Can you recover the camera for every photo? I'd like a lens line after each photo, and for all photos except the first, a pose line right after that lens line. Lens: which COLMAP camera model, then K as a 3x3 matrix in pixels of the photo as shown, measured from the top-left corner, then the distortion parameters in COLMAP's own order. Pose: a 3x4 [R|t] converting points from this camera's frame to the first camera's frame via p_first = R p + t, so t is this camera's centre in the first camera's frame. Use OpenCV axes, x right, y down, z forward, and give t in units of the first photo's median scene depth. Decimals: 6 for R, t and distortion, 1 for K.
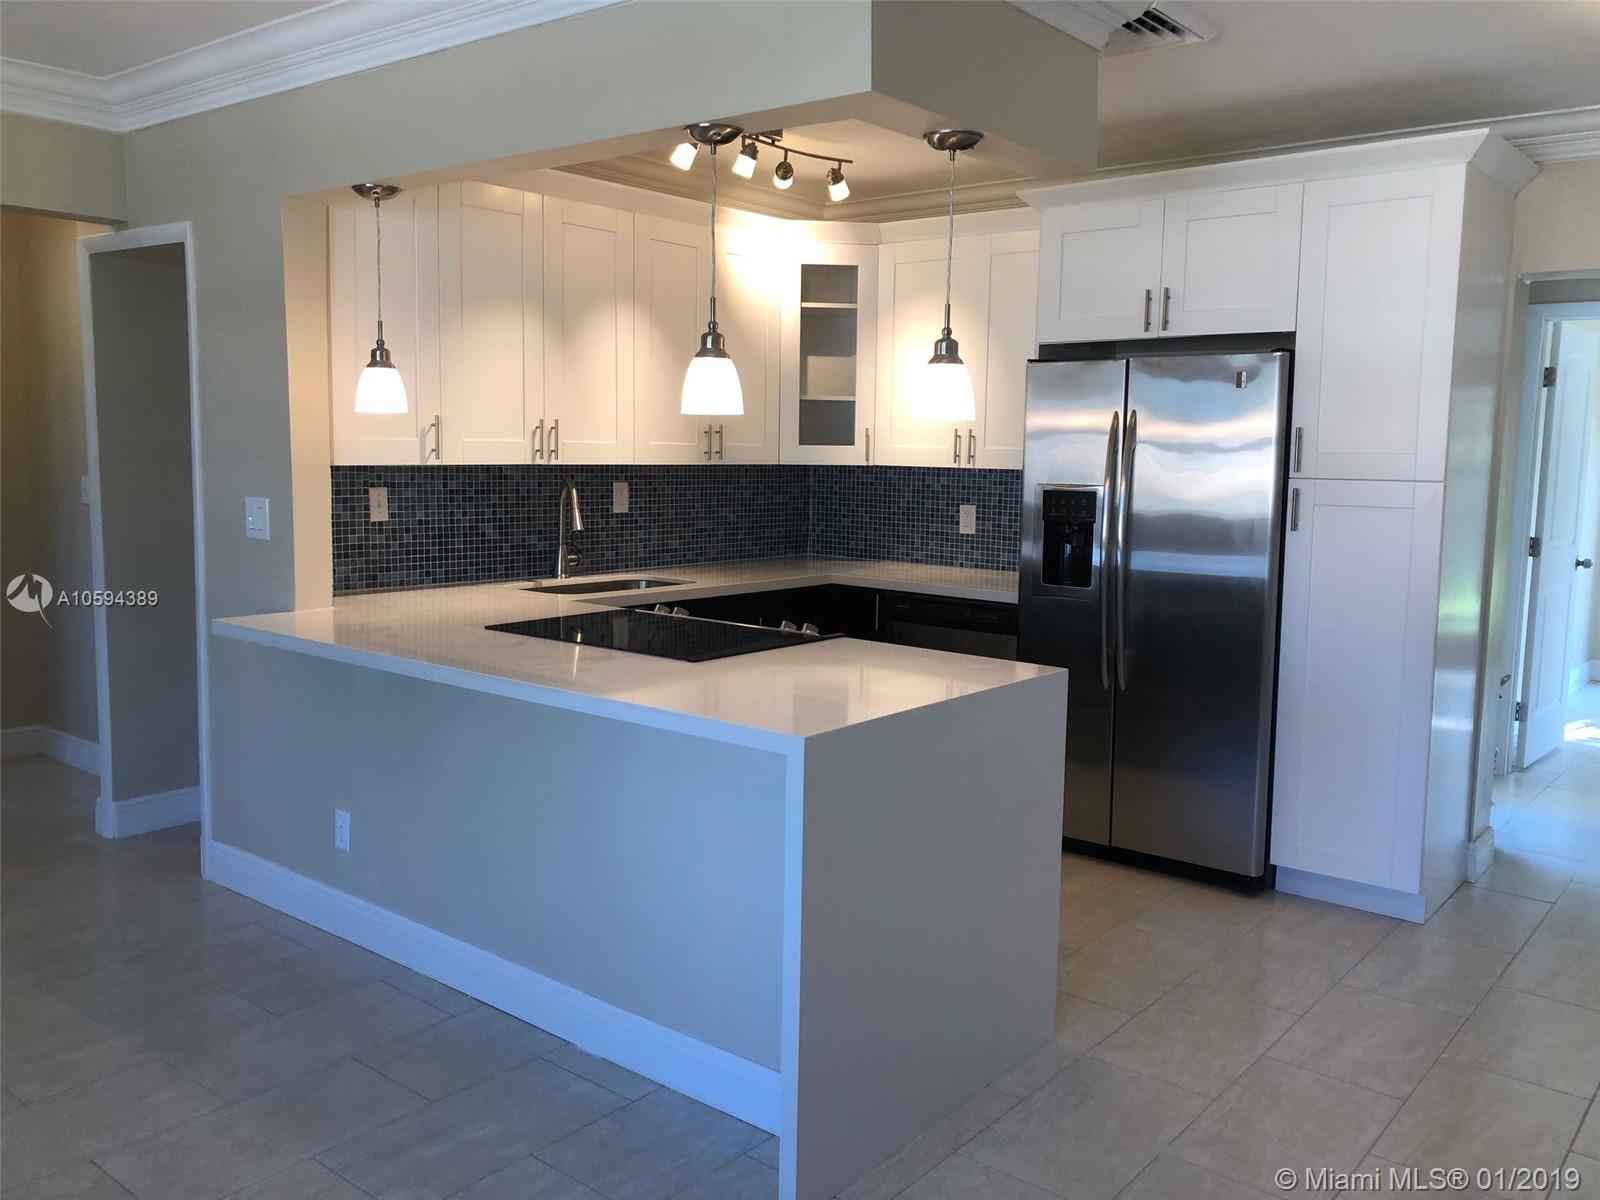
lens RADIAL K [[1307.1, 0, 791.3], [0, 1307.1, 592.9], [0, 0, 1]] dist [0.051048, -0.059165]
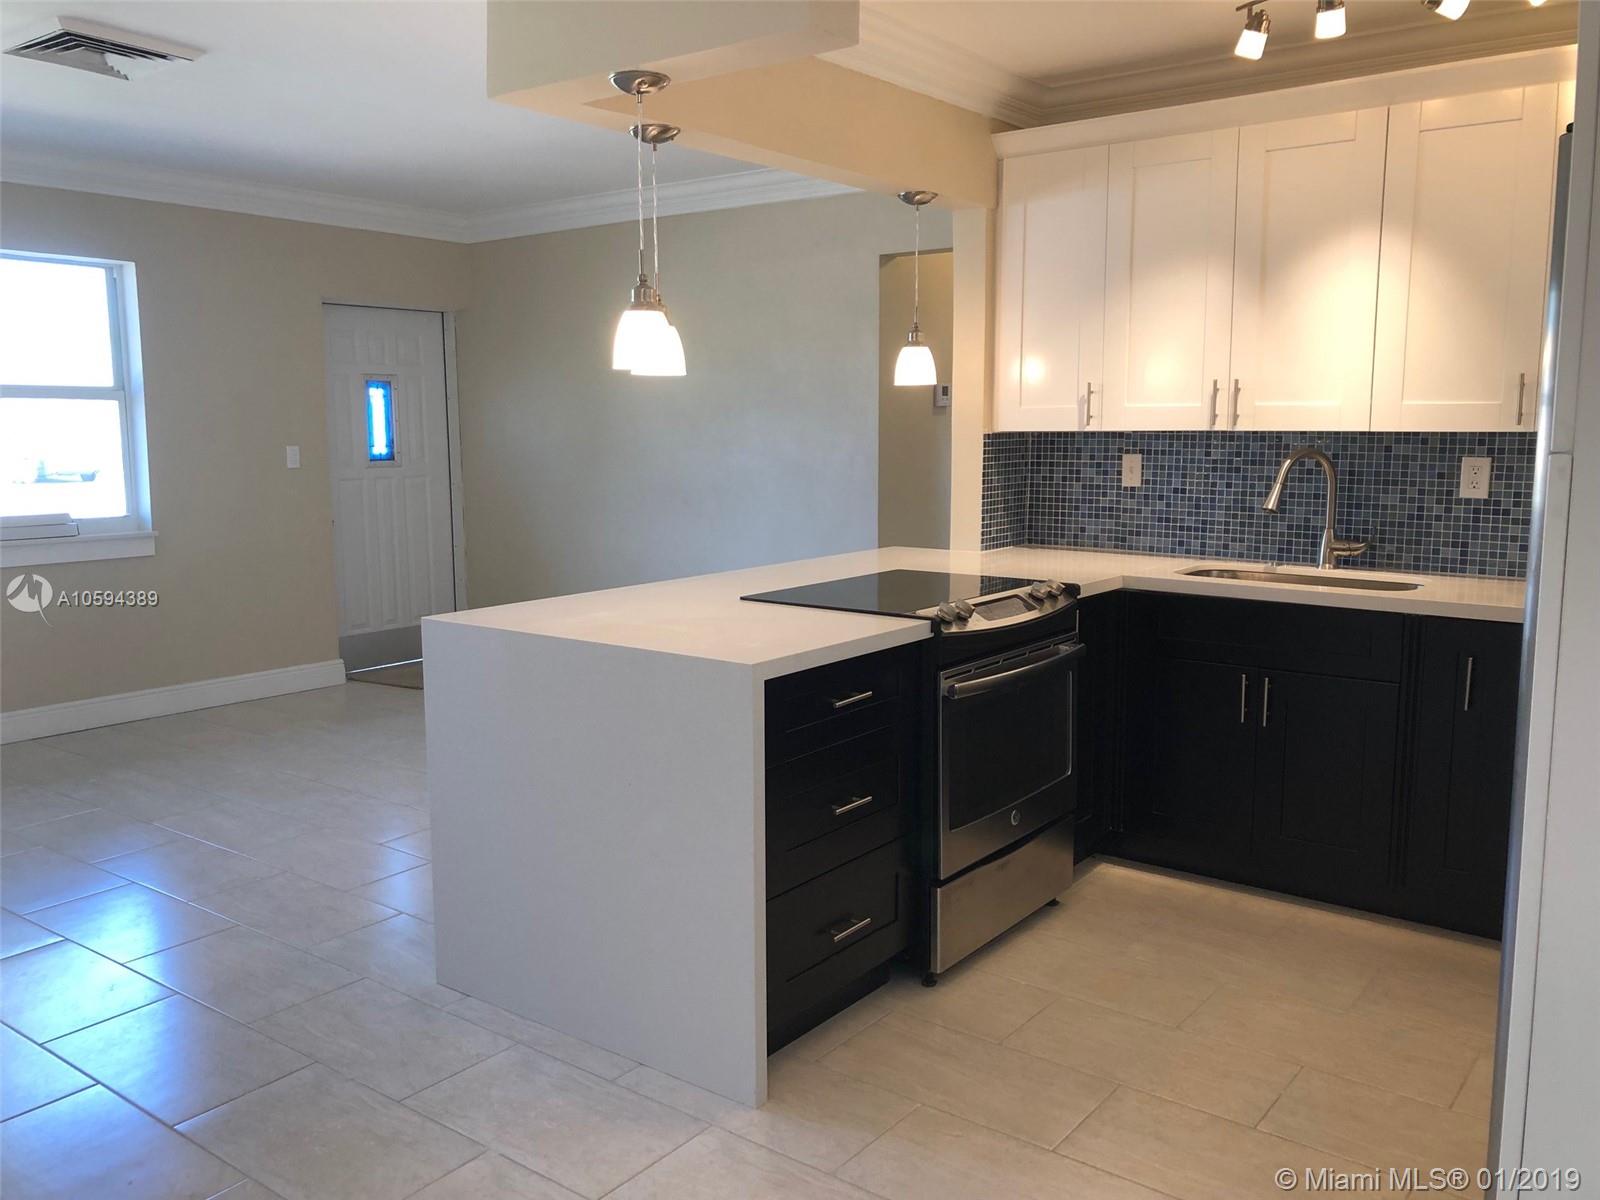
lens RADIAL K [[1307.1, 0, 803.1], [0, 1307.1, 597.1], [0, 0, 1]] dist [0.051048, -0.059165]
pose [[0.042773, 0.122205, -0.991583, 0.688033], [-0.109969, 0.987036, 0.116902, -0.058268], [0.993014, 0.104043, 0.055657, 0.660798]]
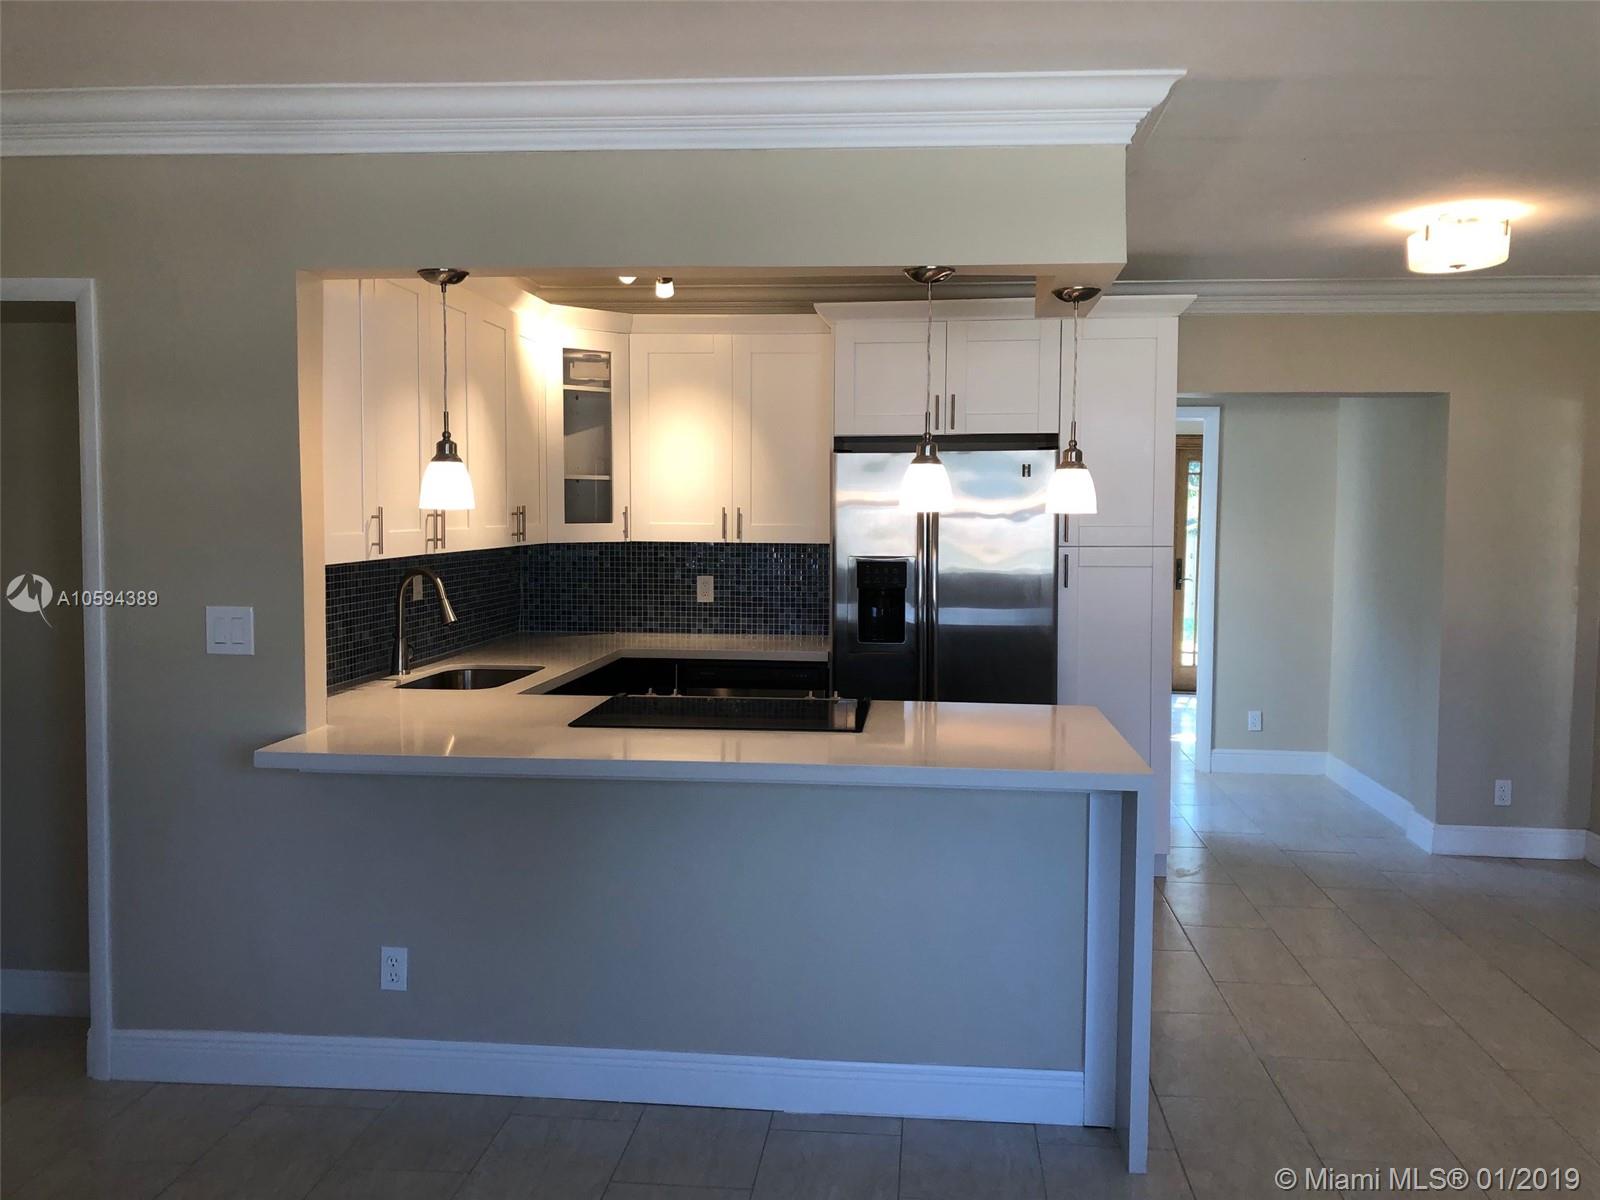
lens RADIAL K [[1307.1, 0, 810.5], [0, 1307.1, 595.4], [0, 0, 1]] dist [0.051048, -0.059165]
pose [[0.831588, -0.051145, 0.553033, -0.478048], [0.073137, 0.997164, -0.017756, -0.030780], [-0.550556, 0.055213, 0.832970, 0.062784]]
